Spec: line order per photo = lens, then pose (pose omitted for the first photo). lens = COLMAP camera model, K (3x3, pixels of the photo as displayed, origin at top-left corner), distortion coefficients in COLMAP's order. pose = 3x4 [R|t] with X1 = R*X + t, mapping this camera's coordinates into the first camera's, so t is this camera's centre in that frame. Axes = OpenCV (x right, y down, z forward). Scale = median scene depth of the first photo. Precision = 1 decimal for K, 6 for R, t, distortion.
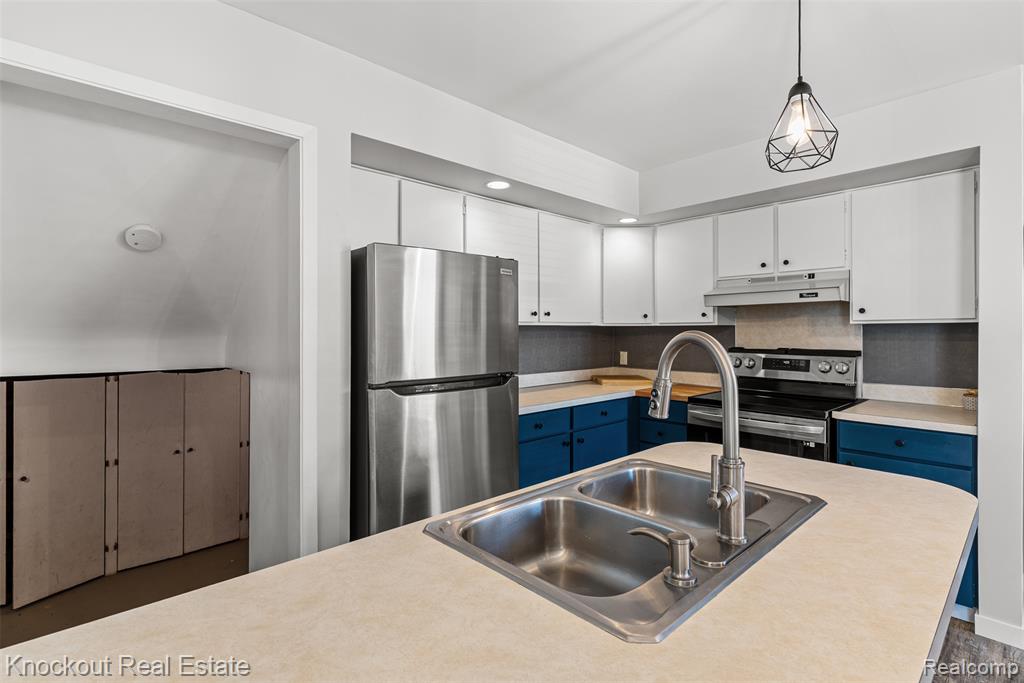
lens RADIAL K [[491.7, 0, 512.6], [0, 491.7, 332.8], [0, 0, 1]] dist [0.007482, -0.002321]
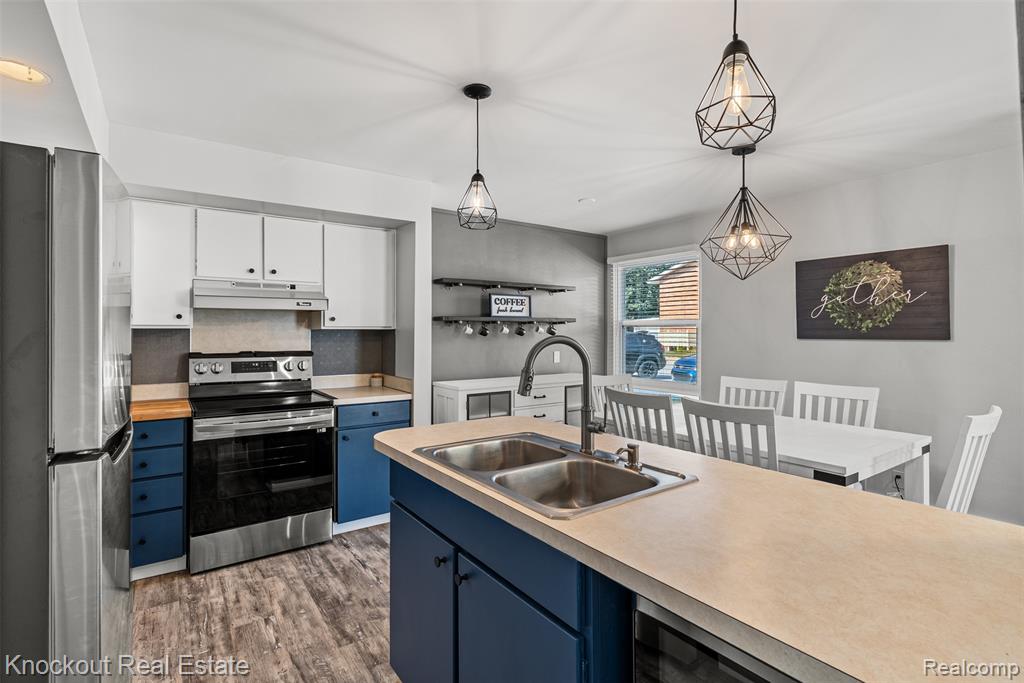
lens RADIAL K [[491.7, 0, 505.1], [0, 491.7, 334.2], [0, 0, 1]] dist [0.007482, -0.002321]
pose [[0.122338, -0.004675, 0.992477, -0.442827], [0.003274, 0.999985, 0.004307, -0.008088], [-0.992483, 0.002722, 0.122352, 0.350671]]
